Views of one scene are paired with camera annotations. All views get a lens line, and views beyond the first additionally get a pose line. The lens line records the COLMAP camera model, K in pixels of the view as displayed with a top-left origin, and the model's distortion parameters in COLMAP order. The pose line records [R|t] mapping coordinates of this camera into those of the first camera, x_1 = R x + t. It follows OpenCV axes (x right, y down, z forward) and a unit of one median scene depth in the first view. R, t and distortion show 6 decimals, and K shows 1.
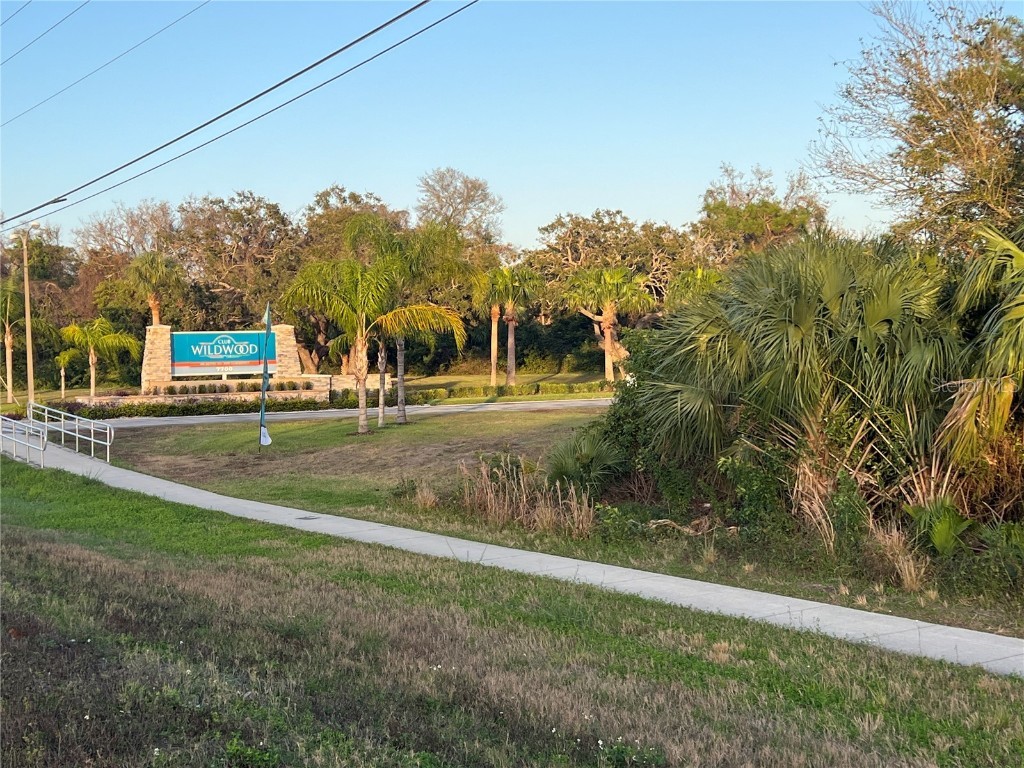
lens RADIAL K [[1447.3, 0, 512.0], [0, 1447.3, 384.0], [0, 0, 1]] dist [0.191299, -0.026903]
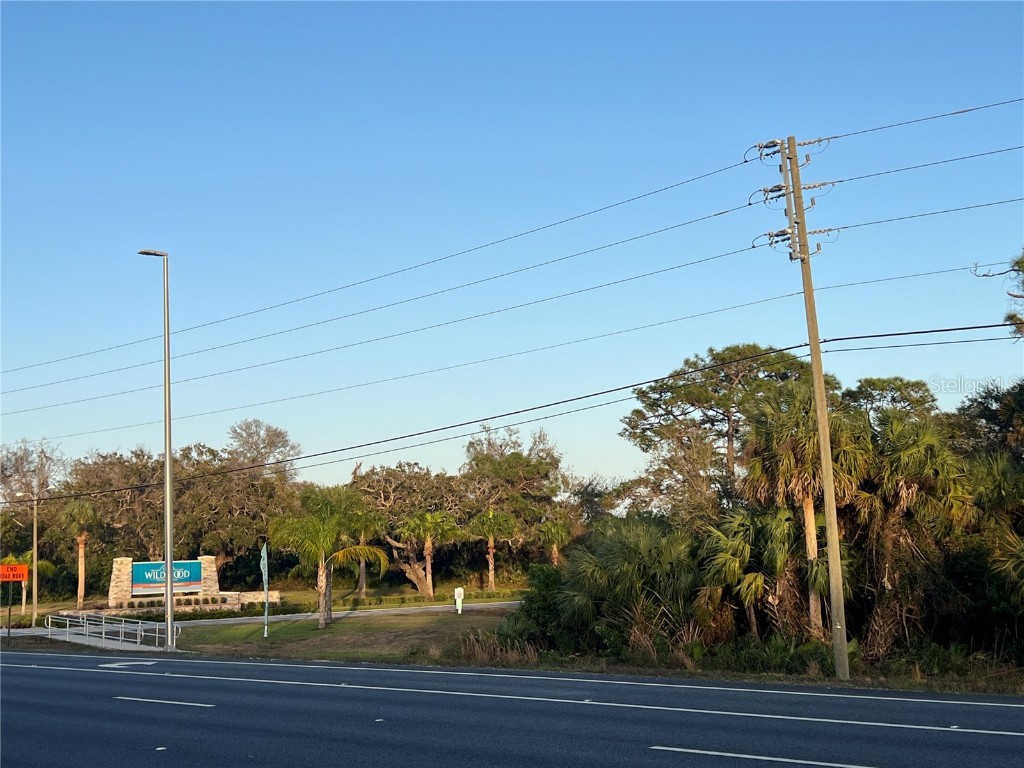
lens RADIAL K [[1403.4, 0, 512.0], [0, 1403.4, 384.0], [0, 0, 1]] dist [0.090493, -0.051795]
pose [[0.979310, 0.019854, 0.201392, -0.149417], [0.010944, 0.988523, -0.150670, 0.003192], [-0.202072, 0.149757, 0.967853, -0.386539]]
